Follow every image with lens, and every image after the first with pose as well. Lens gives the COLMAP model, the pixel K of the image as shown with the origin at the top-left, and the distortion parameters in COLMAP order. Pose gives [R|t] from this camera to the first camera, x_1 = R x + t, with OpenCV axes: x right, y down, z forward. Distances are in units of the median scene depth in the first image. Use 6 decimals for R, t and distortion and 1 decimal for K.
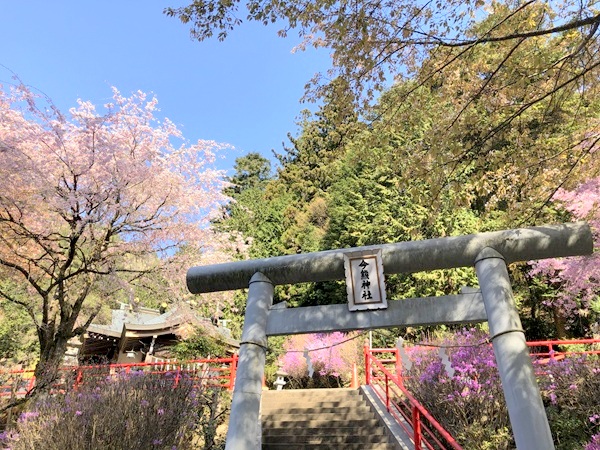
lens RADIAL K [[483.8, 0, 297.0], [0, 483.8, 223.2], [0, 0, 1]] dist [0.005063, 0.001018]
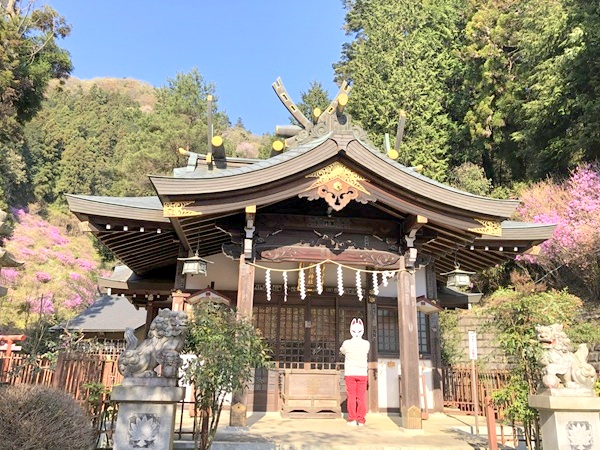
lens RADIAL K [[483.8, 0, 297.0], [0, 483.8, 223.2], [0, 0, 1]] dist [0.005063, 0.001018]
pose [[0.958086, -0.093833, -0.270678, -0.169460], [0.156666, 0.962650, 0.220817, 0.171241], [0.239848, -0.253968, 0.937002, 0.679174]]
